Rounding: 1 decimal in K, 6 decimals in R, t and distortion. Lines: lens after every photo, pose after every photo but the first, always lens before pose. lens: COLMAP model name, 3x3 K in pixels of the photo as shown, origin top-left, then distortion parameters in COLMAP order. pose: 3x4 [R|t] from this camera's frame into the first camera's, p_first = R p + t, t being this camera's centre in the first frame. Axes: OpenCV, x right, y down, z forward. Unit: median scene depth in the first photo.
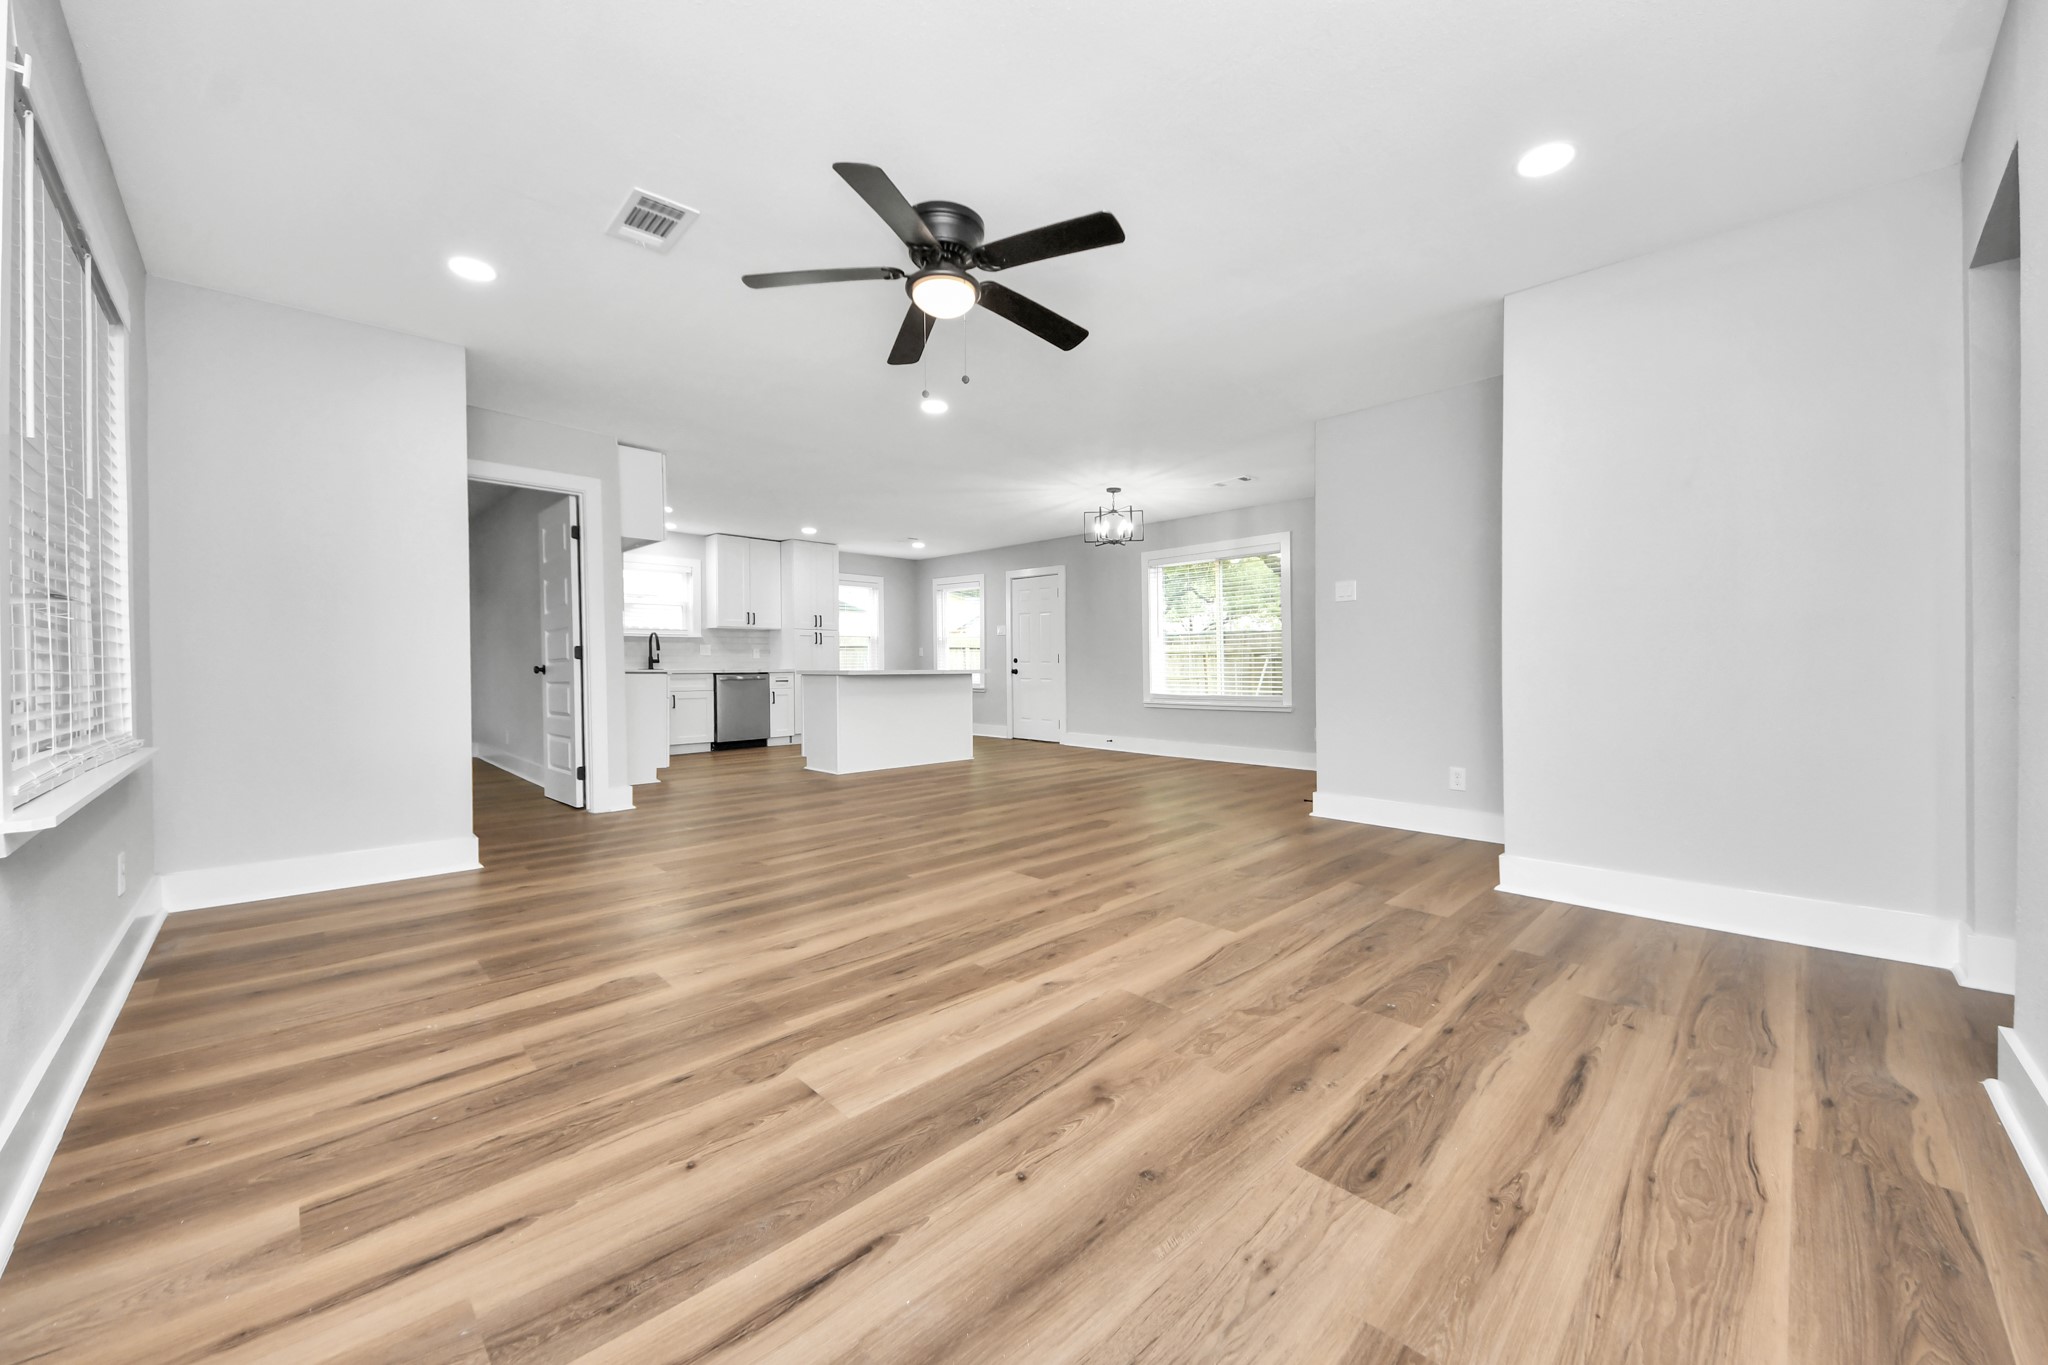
lens RADIAL K [[748.6, 0, 1020.4], [0, 748.6, 675.4], [0, 0, 1]] dist [-0.001124, 0.000149]
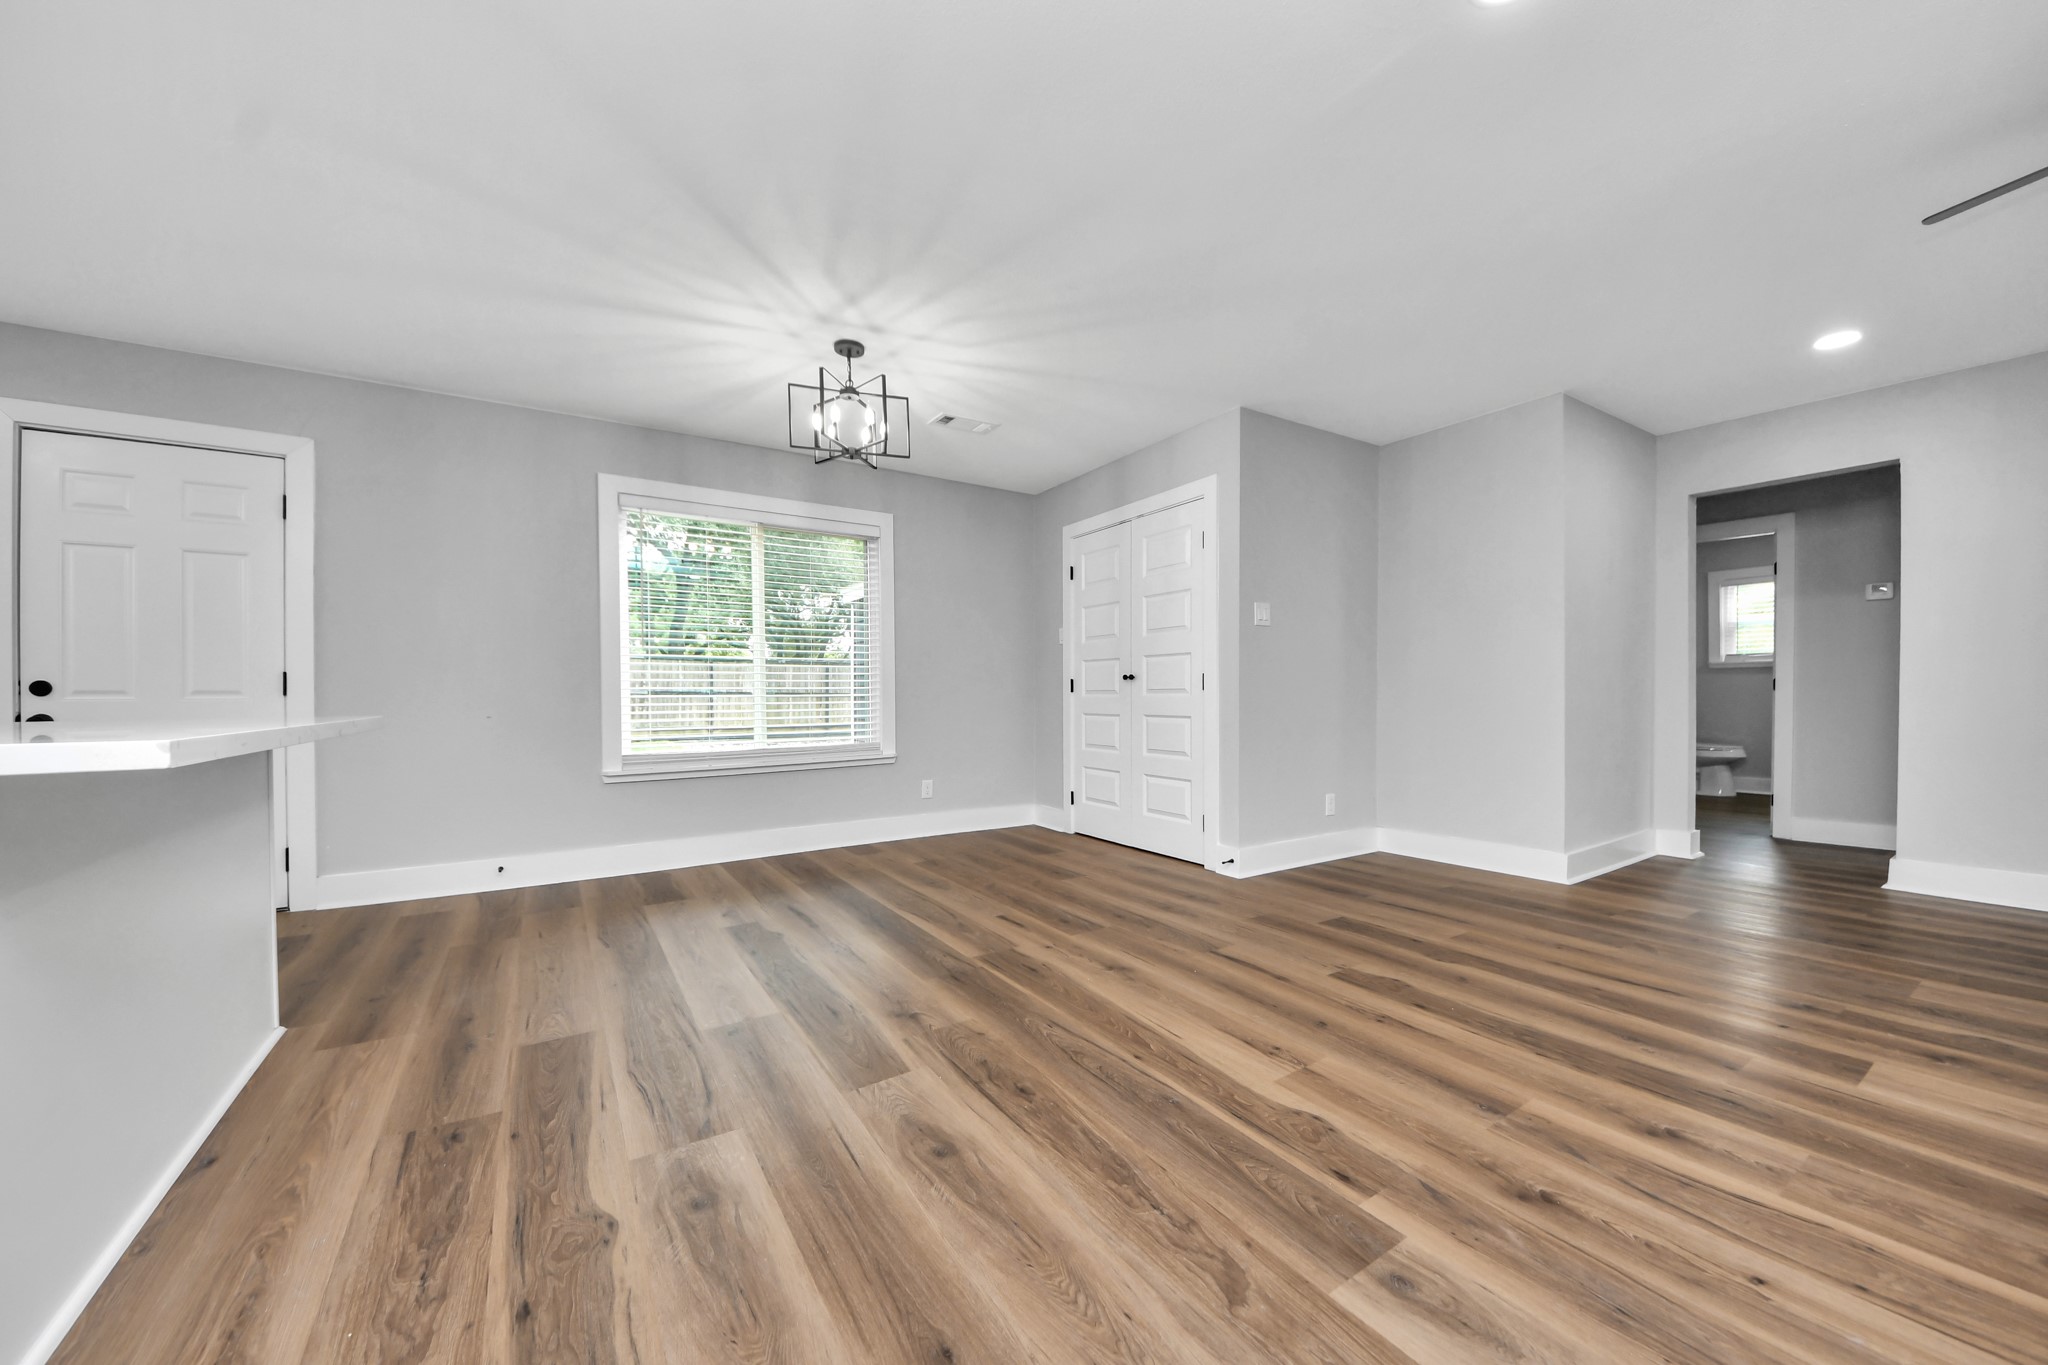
lens RADIAL K [[761.3, 0, 1025.5], [0, 761.3, 693.8], [0, 0, 1]] dist [-0.019583, 0.000010]
pose [[0.208771, 0.000952, 0.977964, -0.249704], [0.017133, 0.999842, -0.004631, -0.009374], [-0.977814, 0.017722, 0.208722, 0.559066]]
